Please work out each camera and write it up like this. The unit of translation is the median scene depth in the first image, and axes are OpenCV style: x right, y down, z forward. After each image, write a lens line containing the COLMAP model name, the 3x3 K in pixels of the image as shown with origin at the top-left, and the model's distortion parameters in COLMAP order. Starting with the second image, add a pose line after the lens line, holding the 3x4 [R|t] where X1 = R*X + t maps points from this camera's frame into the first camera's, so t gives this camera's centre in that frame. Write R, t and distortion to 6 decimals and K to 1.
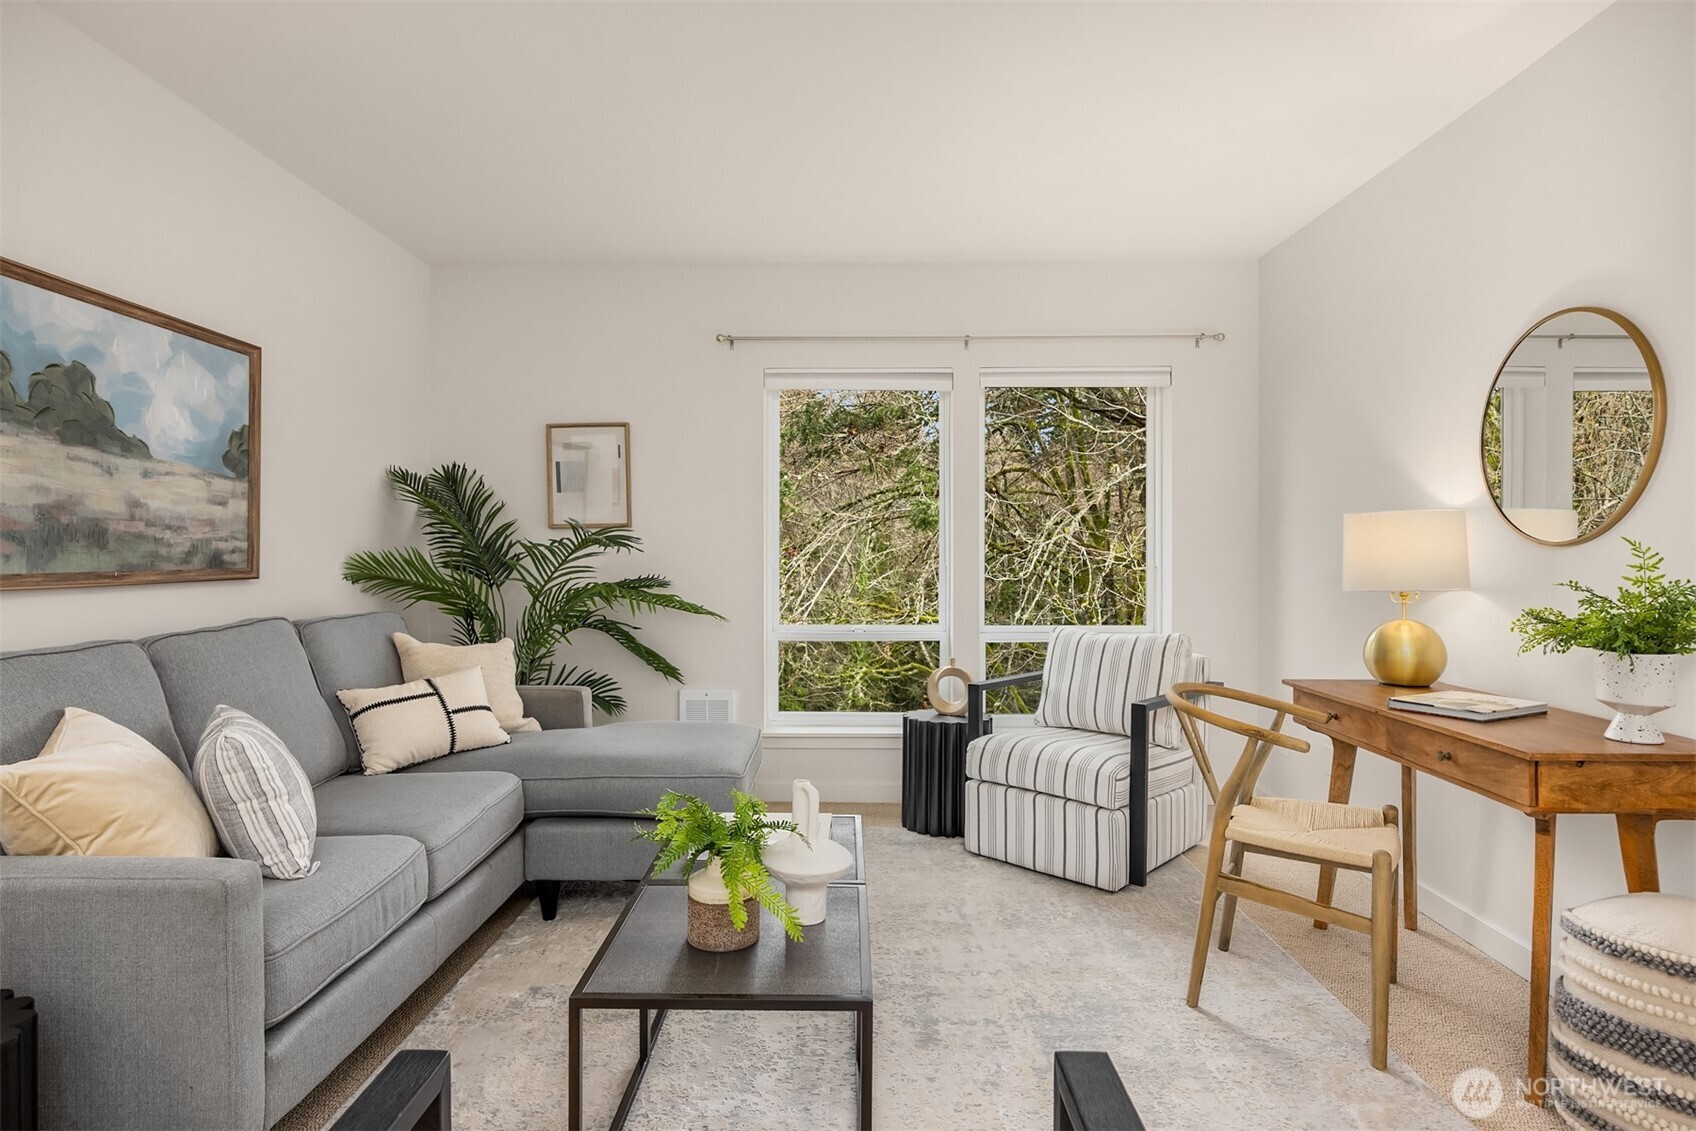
lens RADIAL K [[884.7, 0, 816.3], [0, 884.7, 565.1], [0, 0, 1]] dist [0.000024, -0.000732]
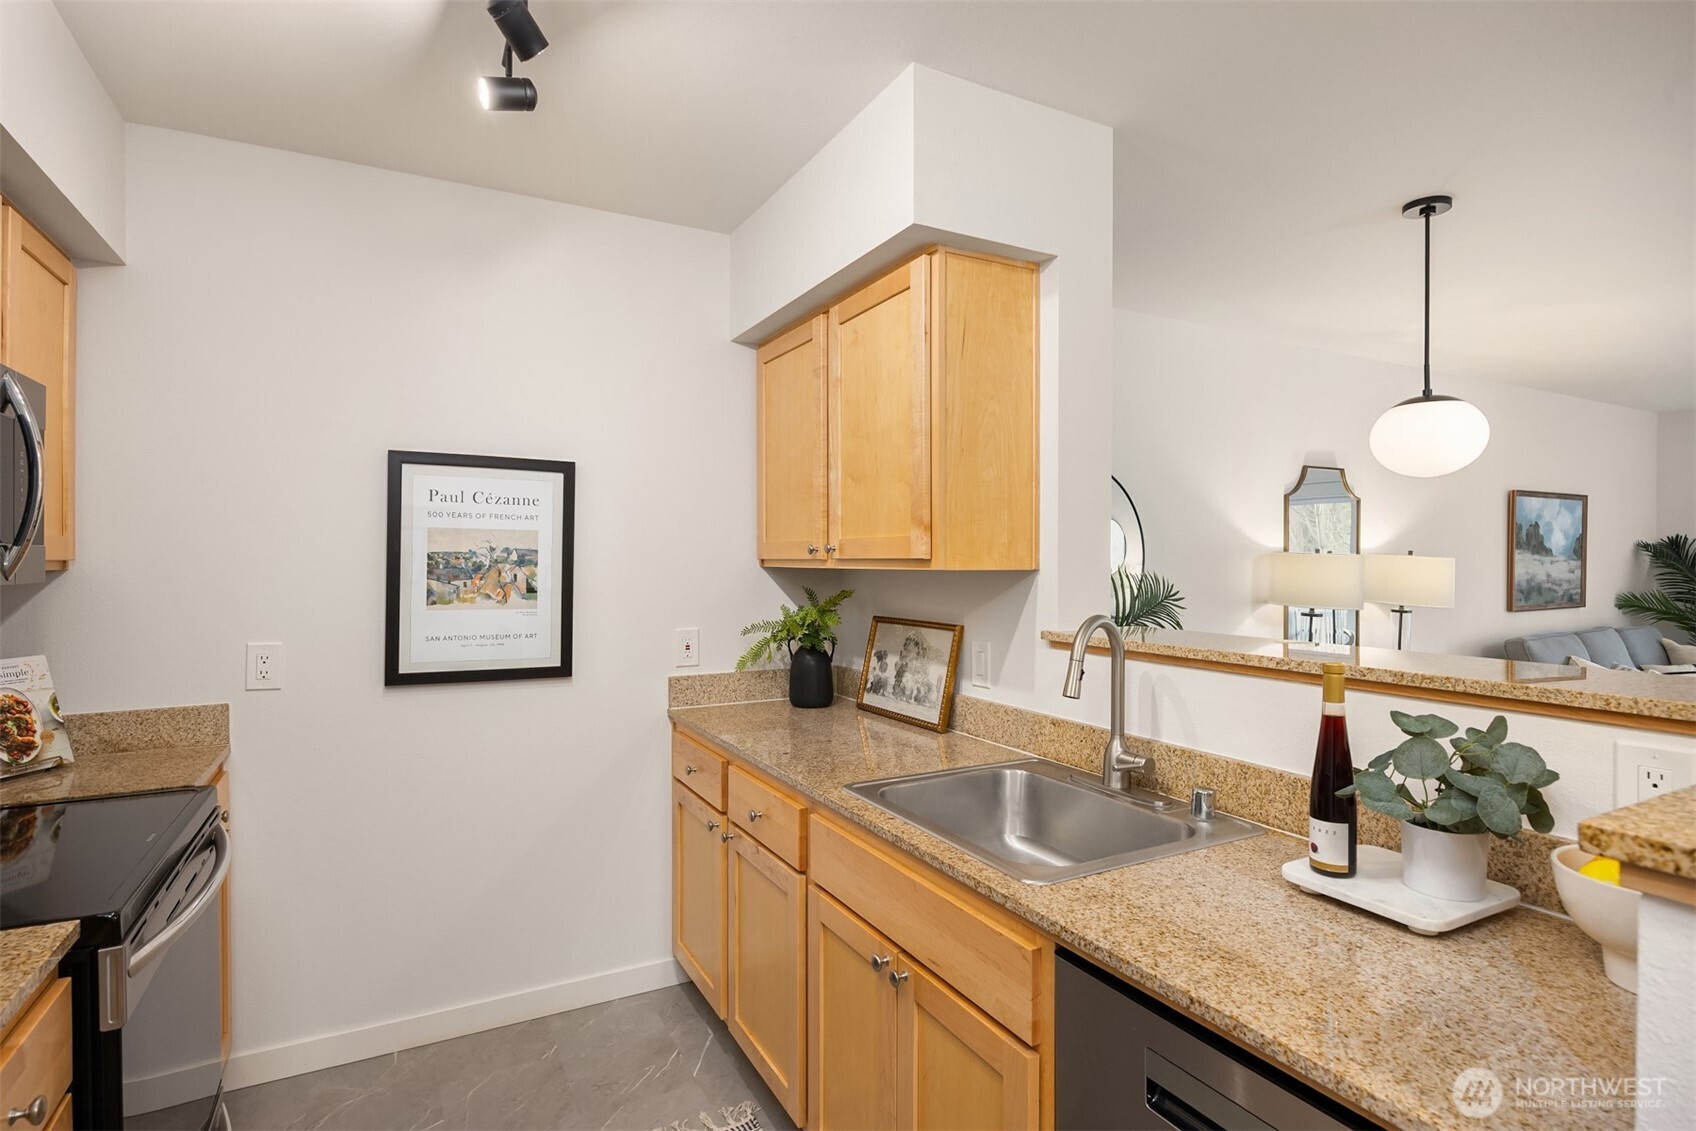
lens RADIAL K [[837.1, 0, 895.1], [0, 837.1, 569.5], [0, 0, 1]] dist [-0.001309, -0.000420]
pose [[0.530023, 0.002732, -0.847979, 0.172677], [-0.005148, 0.999987, 0.000004, -0.065097], [0.847967, 0.004363, 0.530030, -1.423170]]
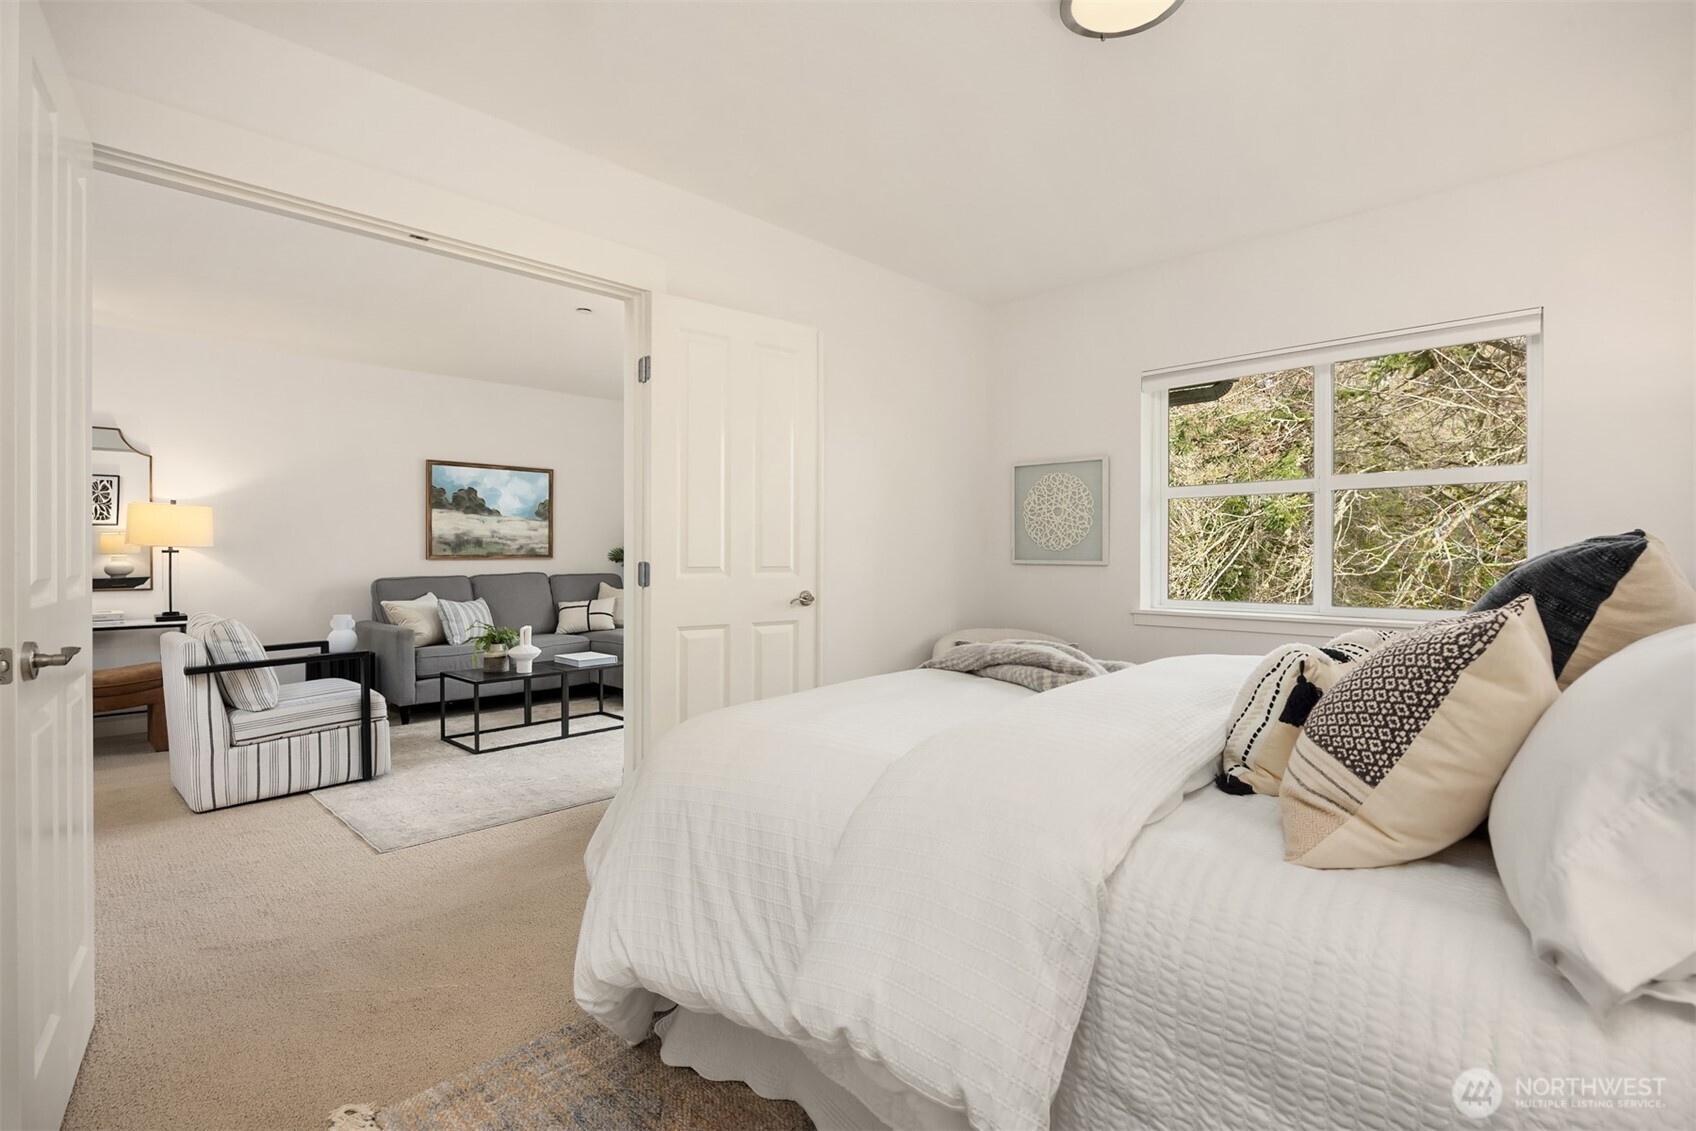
lens RADIAL K [[779.5, 0, 848.0], [0, 779.5, 565.5], [0, 0, 1]] dist [-0.001677, -0.000110]
pose [[0.744951, 0.007952, -0.667072, 1.548460], [-0.005950, 0.999968, 0.005275, 0.018234], [0.667093, 0.000040, 0.744974, -0.119523]]
